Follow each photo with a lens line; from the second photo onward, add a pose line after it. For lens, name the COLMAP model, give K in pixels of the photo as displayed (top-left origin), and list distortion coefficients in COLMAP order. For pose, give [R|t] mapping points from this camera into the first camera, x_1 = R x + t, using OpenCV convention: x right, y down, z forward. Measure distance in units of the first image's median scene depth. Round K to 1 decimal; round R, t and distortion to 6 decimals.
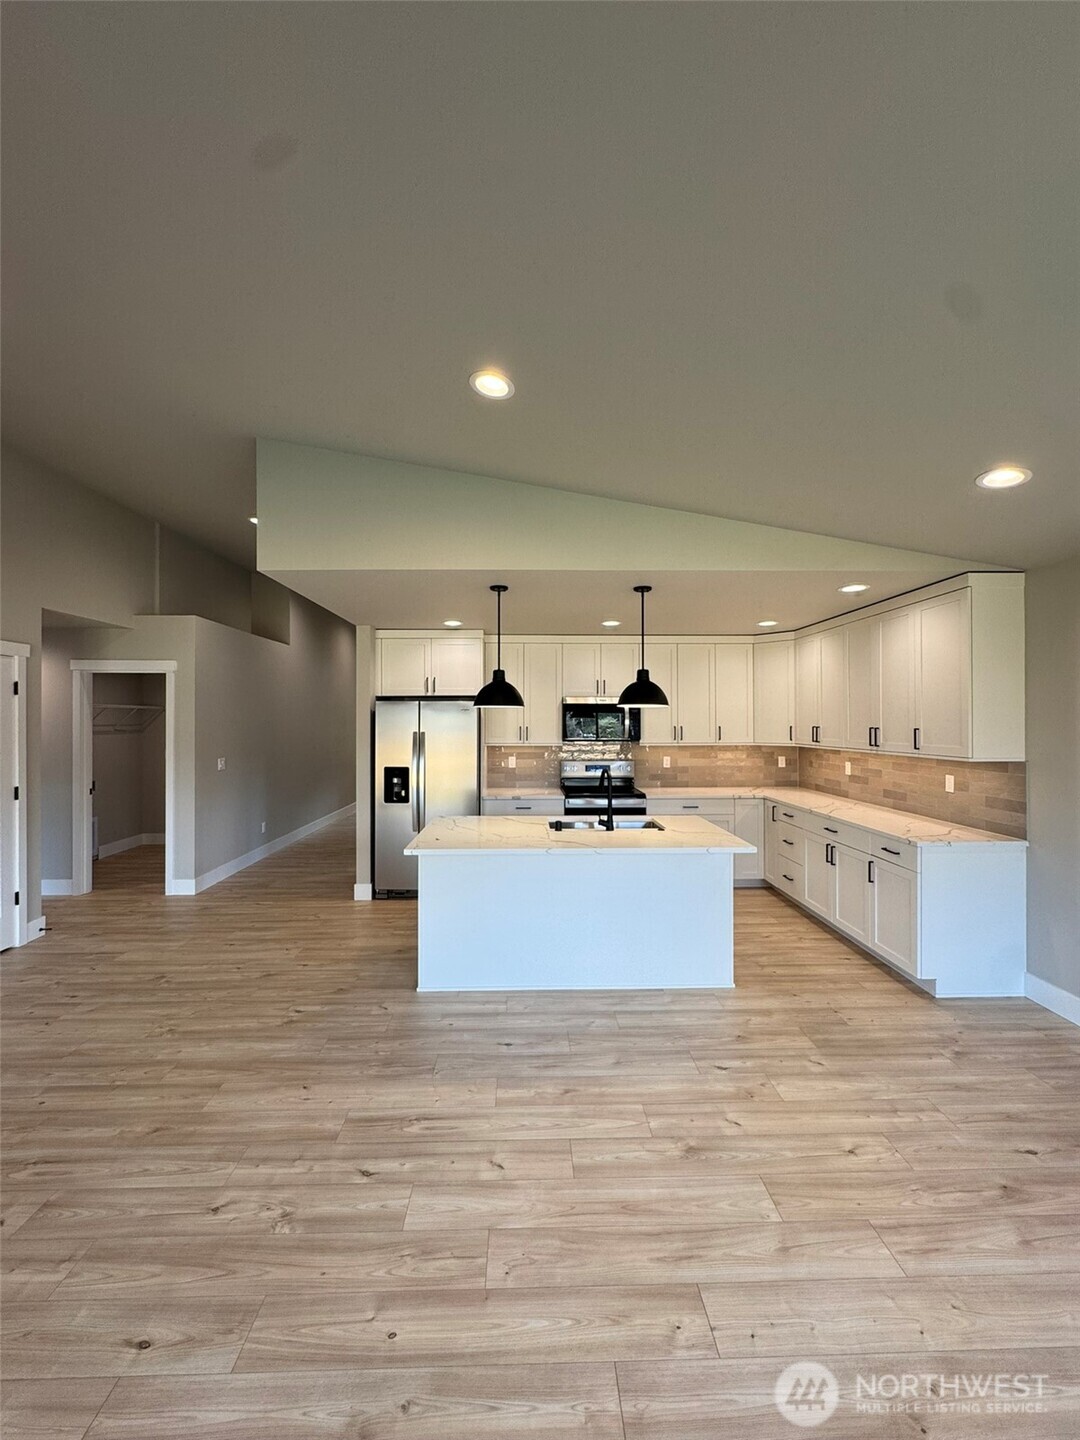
lens RADIAL K [[574.5, 0, 543.6], [0, 574.5, 724.6], [0, 0, 1]] dist [-0.005606, 0.001266]
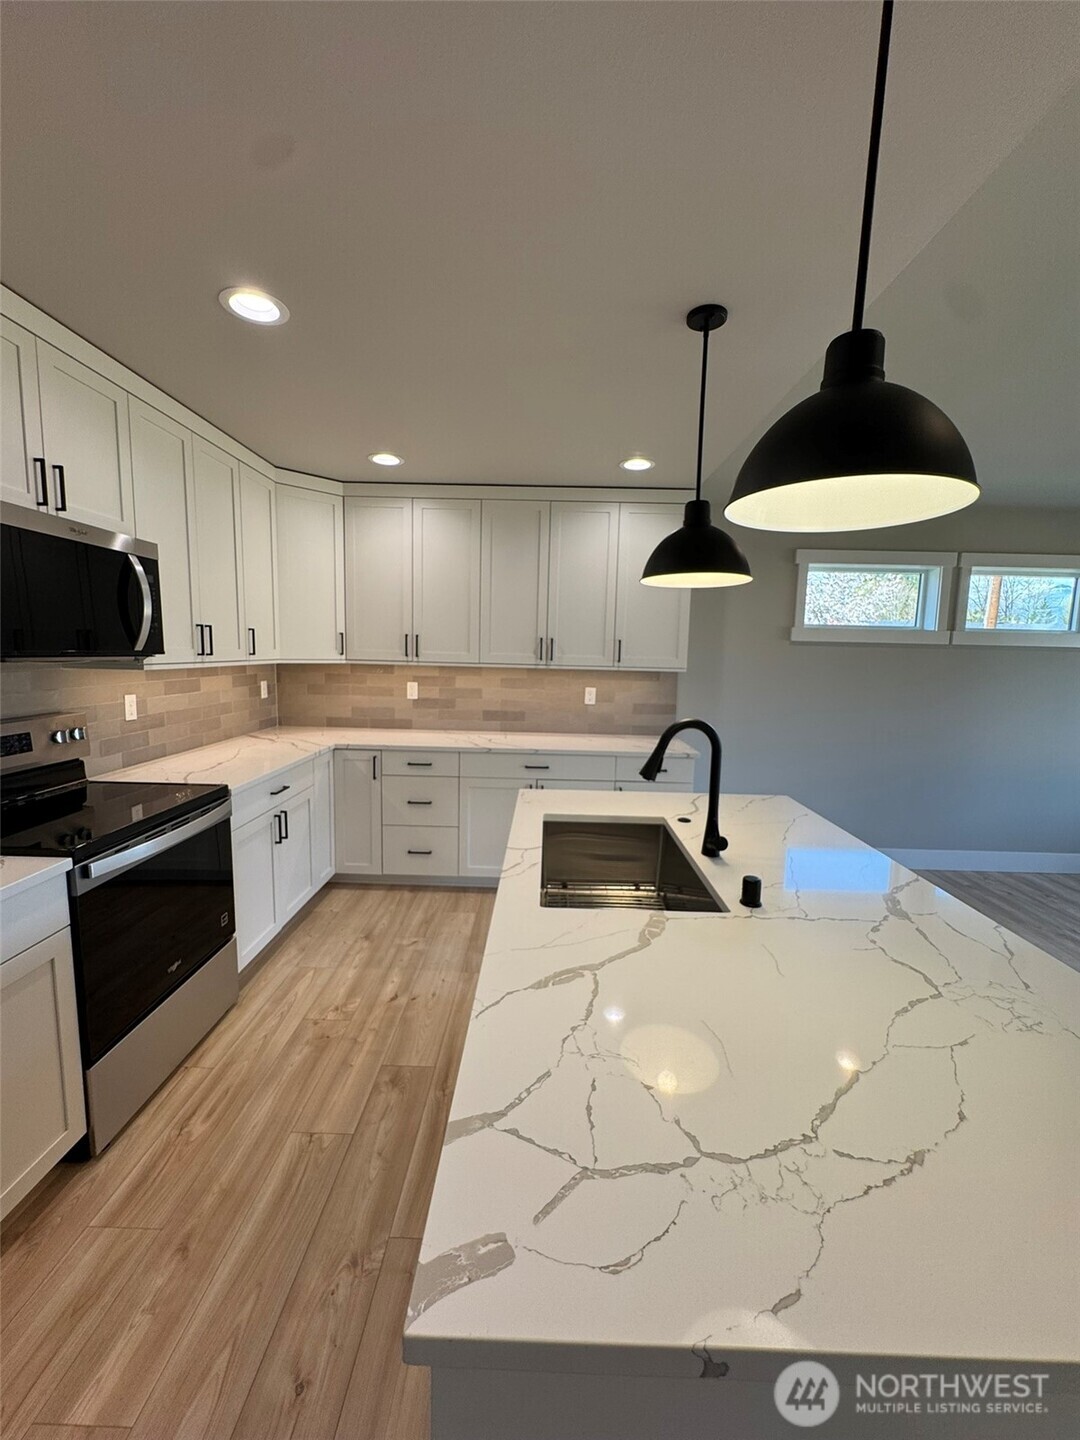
lens RADIAL K [[574.5, 0, 536.0], [0, 574.5, 720.2], [0, 0, 1]] dist [-0.005606, 0.001266]
pose [[0.037065, -0.118583, 0.992252, -0.317454], [-0.021424, 0.992612, 0.119426, 0.027397], [-0.999083, -0.025685, 0.034250, 1.094603]]
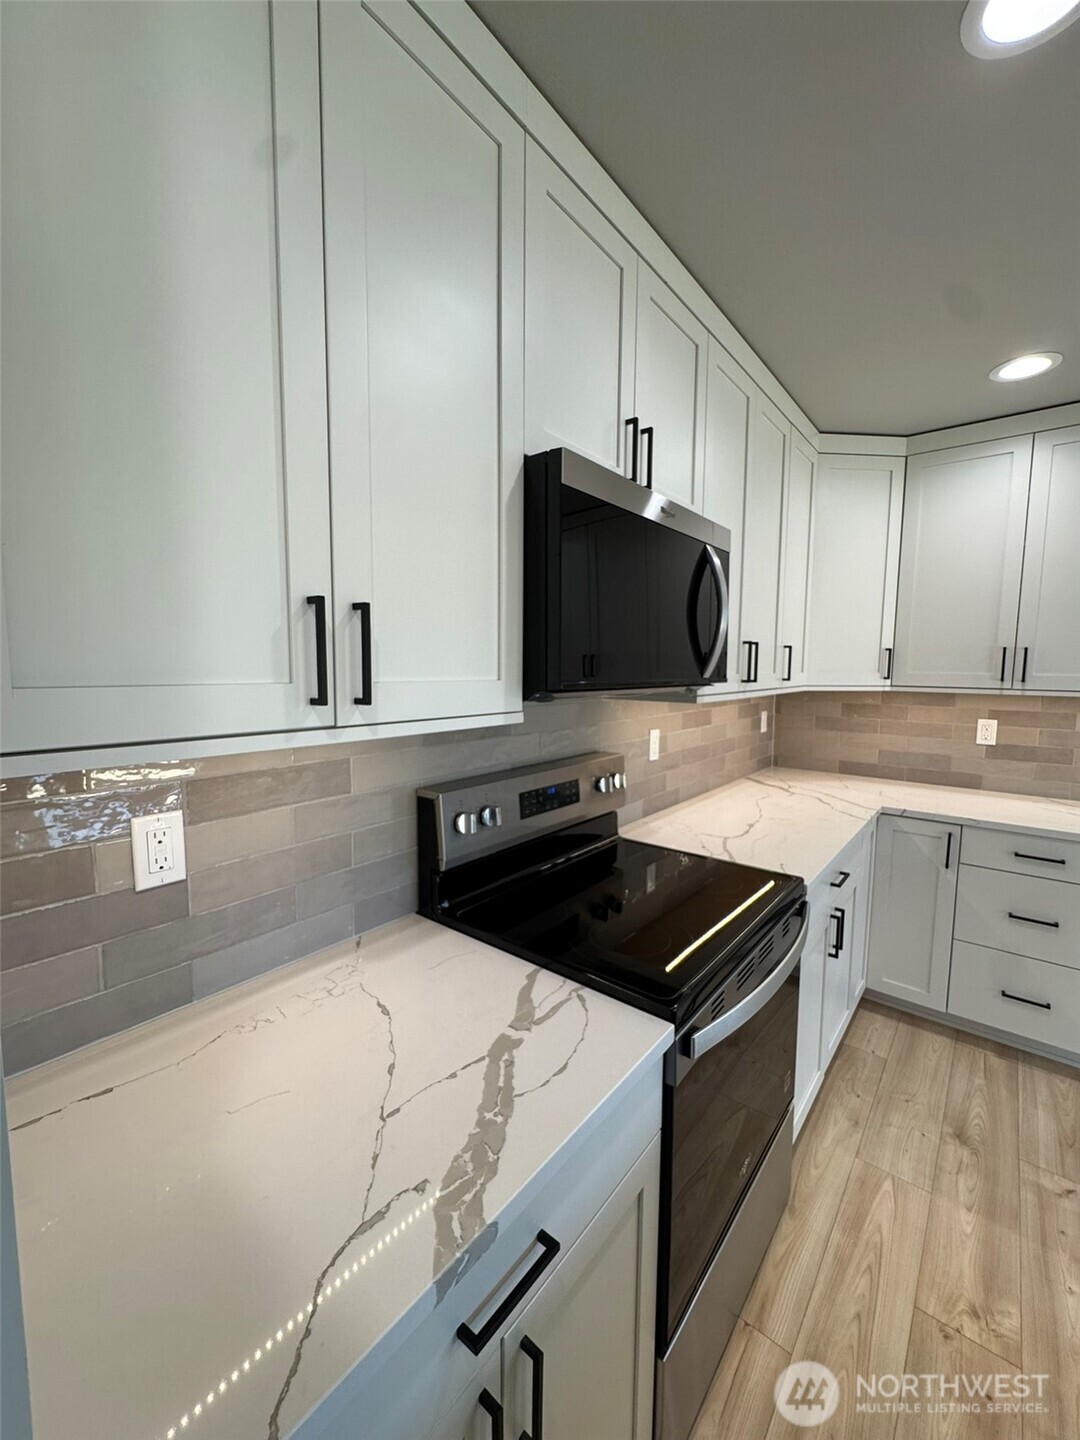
lens RADIAL K [[574.5, 0, 537.2], [0, 574.5, 718.5], [0, 0, 1]] dist [-0.005606, 0.001266]
pose [[0.648741, -0.065631, 0.758174, -0.157280], [-0.005919, 0.995809, 0.091266, 0.027385], [-0.760986, -0.063695, 0.645634, 1.325276]]
